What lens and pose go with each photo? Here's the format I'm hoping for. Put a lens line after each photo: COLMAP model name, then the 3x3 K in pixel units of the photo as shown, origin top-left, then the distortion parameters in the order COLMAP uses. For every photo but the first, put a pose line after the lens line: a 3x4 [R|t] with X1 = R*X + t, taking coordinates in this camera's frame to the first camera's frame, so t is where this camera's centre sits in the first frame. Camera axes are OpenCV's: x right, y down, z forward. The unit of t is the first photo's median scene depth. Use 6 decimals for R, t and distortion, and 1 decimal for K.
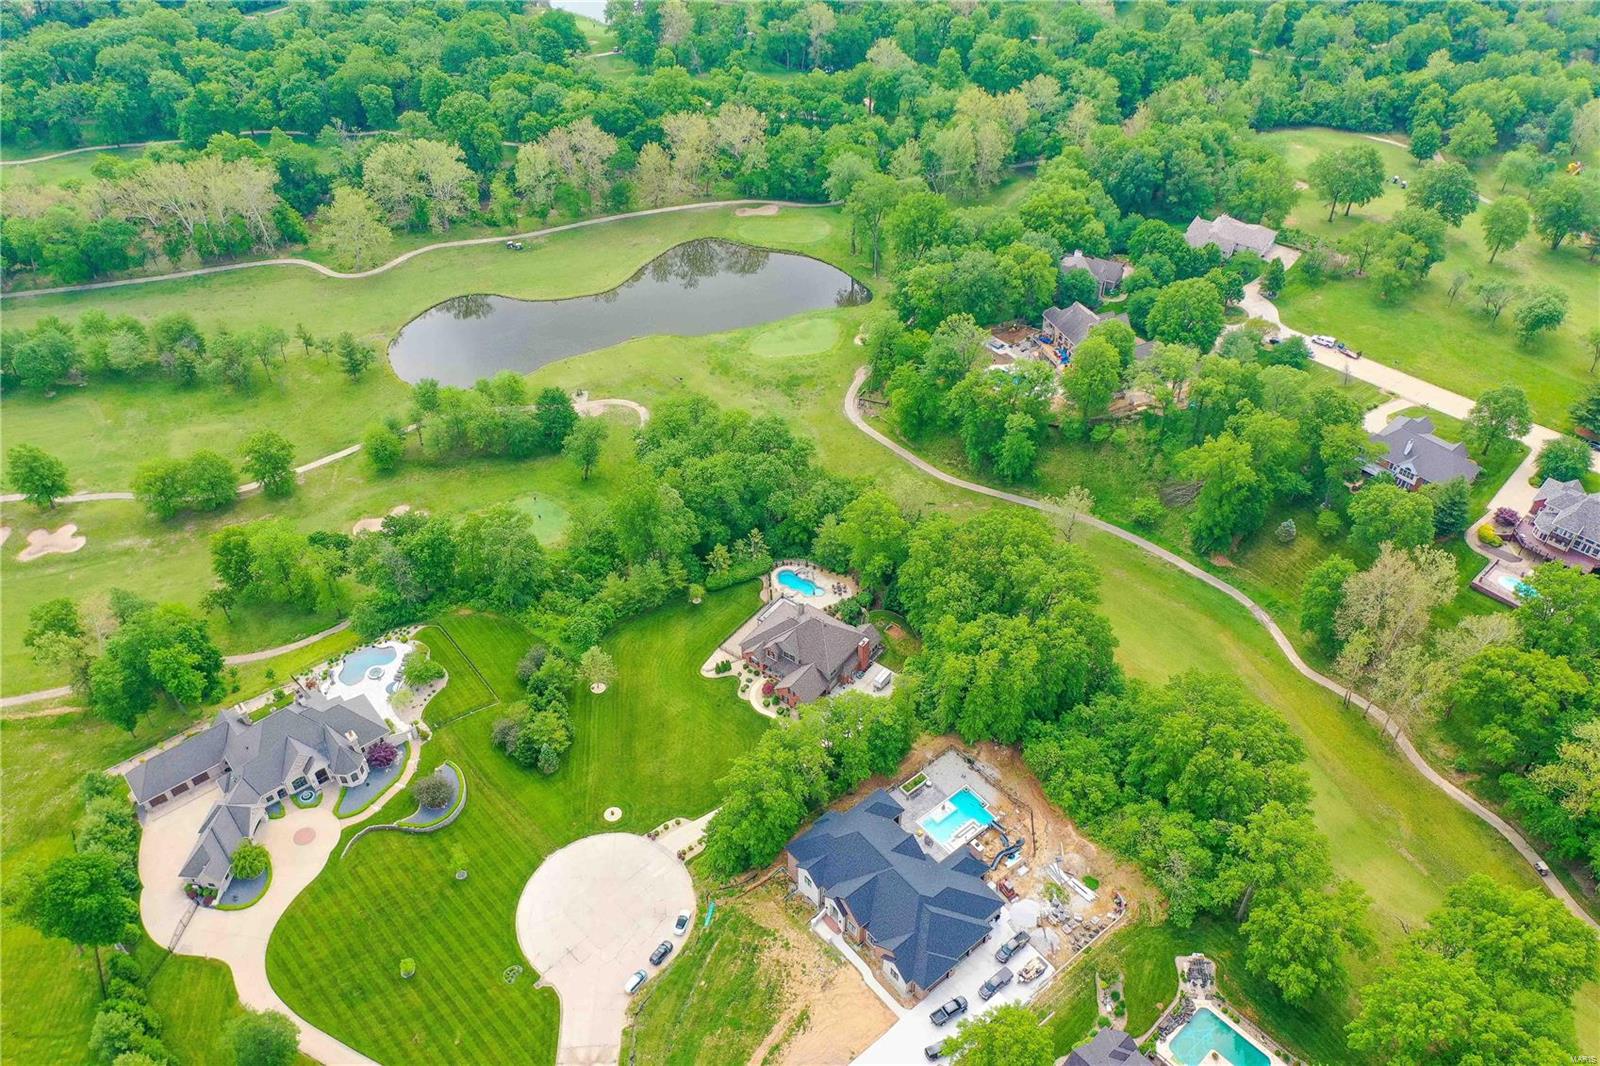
lens RADIAL K [[1274.2, 0, 798.1], [0, 1274.2, 529.6], [0, 0, 1]] dist [0.014282, 0.000692]
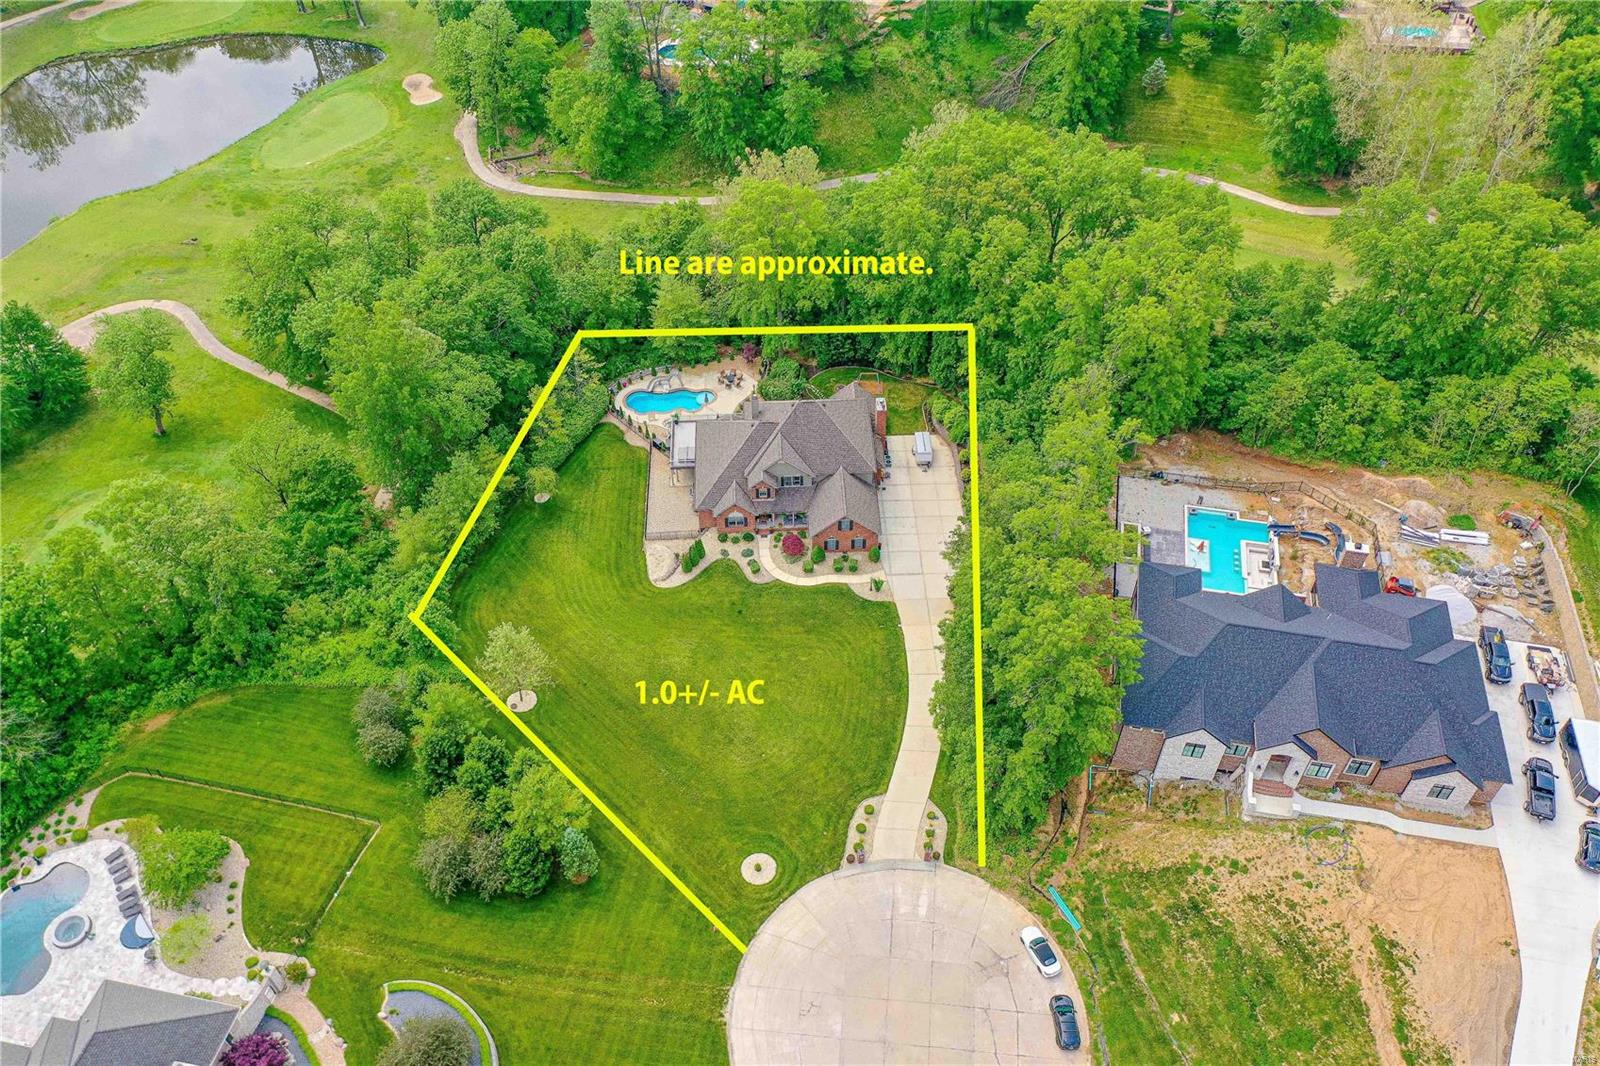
lens RADIAL K [[1274.2, 0, 802.1], [0, 1274.2, 530.0], [0, 0, 1]] dist [0.014282, 0.000692]
pose [[0.773360, -0.455308, 0.441145, -0.255338], [0.422125, 0.888988, 0.177512, 0.017640], [-0.472995, 0.048937, 0.879705, 0.466838]]
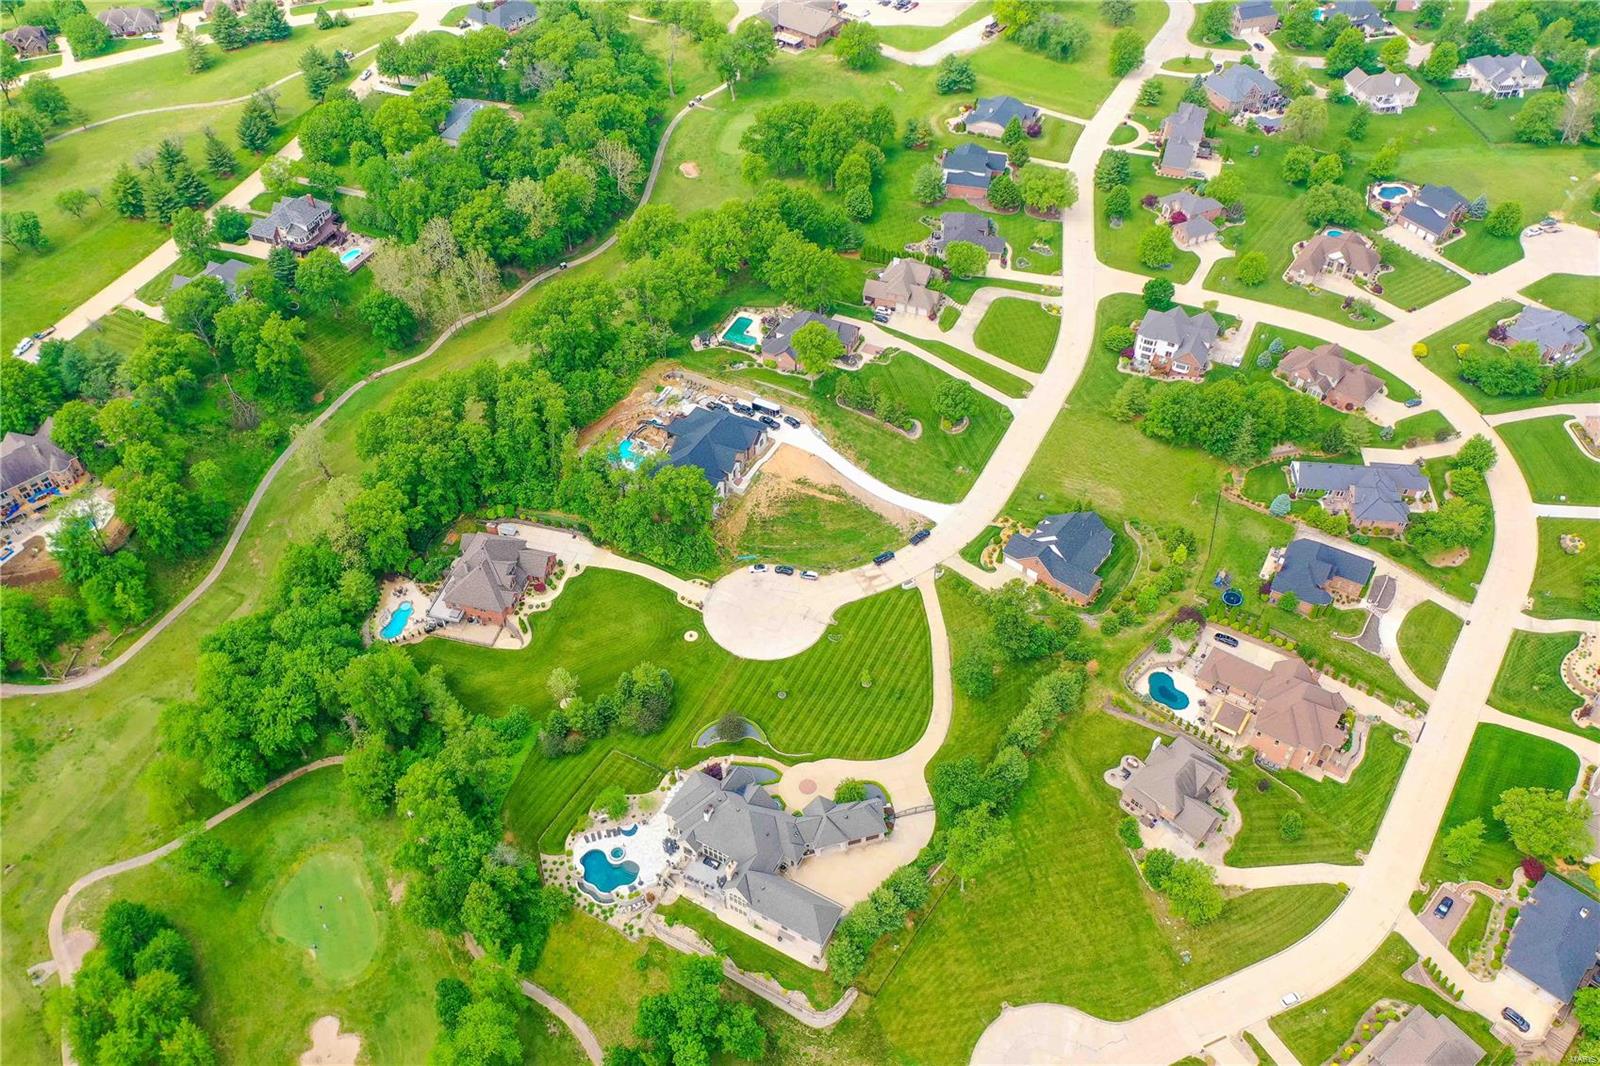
lens RADIAL K [[1274.2, 0, 800.8], [0, 1274.2, 524.5], [0, 0, 1]] dist [0.014282, 0.000692]
pose [[-0.373843, -0.647881, 0.663696, -0.839147], [0.624346, 0.353386, 0.696643, -0.558189], [-0.685882, 0.674810, 0.272391, 0.431544]]
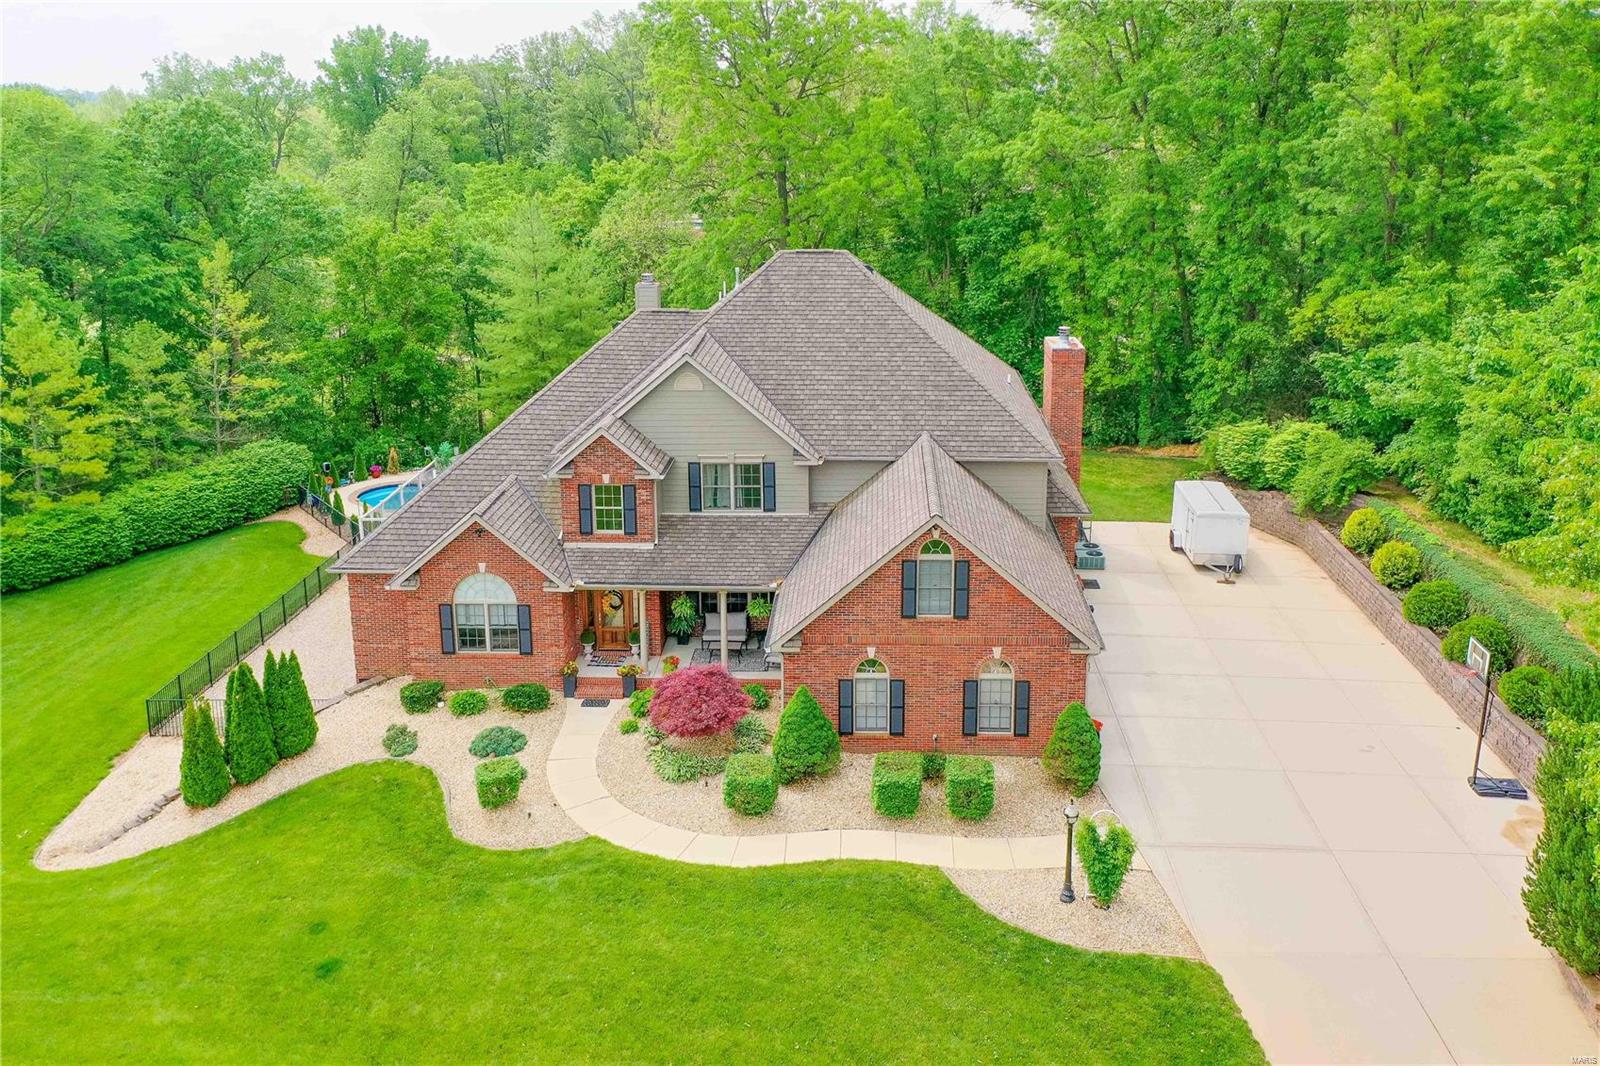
lens RADIAL K [[1274.2, 0, 830.3], [0, 1274.2, 500.1], [0, 0, 1]] dist [0.014282, 0.000692]
pose [[0.820781, -0.158926, 0.548690, -0.074222], [0.375852, 0.873571, -0.309206, 0.142992], [-0.430179, 0.460017, 0.776743, 0.839452]]
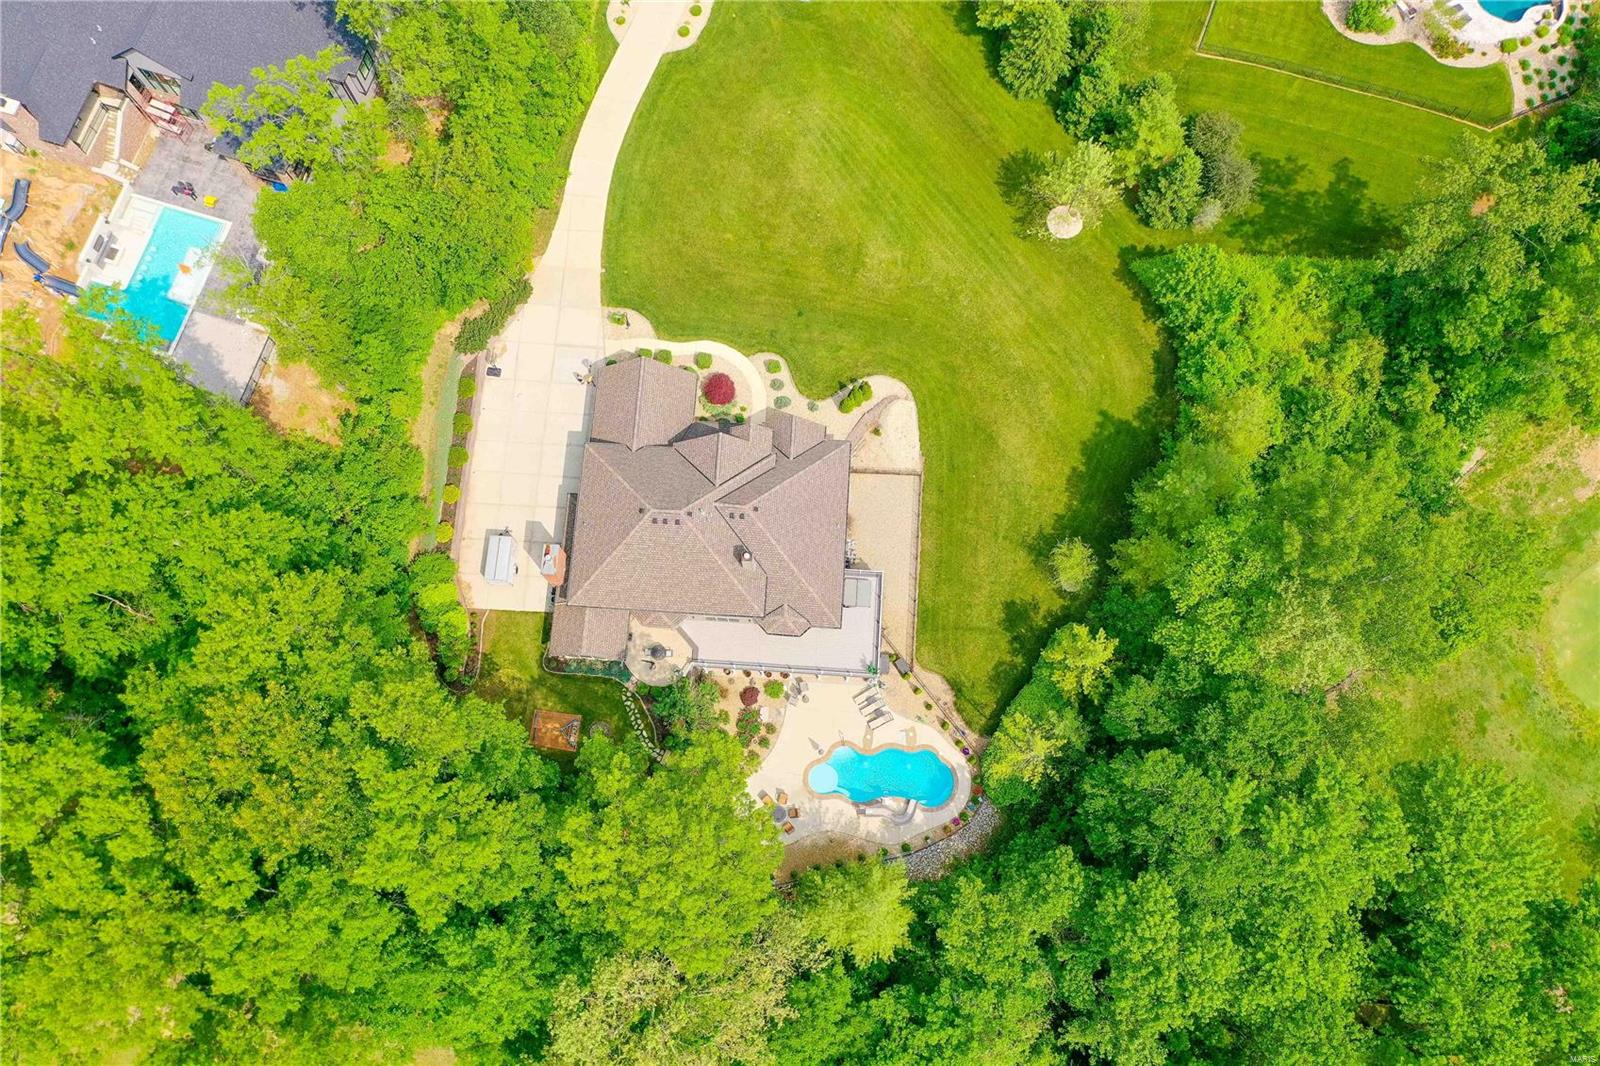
lens RADIAL K [[1274.2, 0, 805.6], [0, 1274.2, 525.6], [0, 0, 1]] dist [0.014282, 0.000692]
pose [[-0.835967, 0.533743, -0.127580, 0.029326], [-0.361112, -0.359962, 0.860247, -0.250664], [0.413227, 0.765209, 0.493658, 0.792887]]
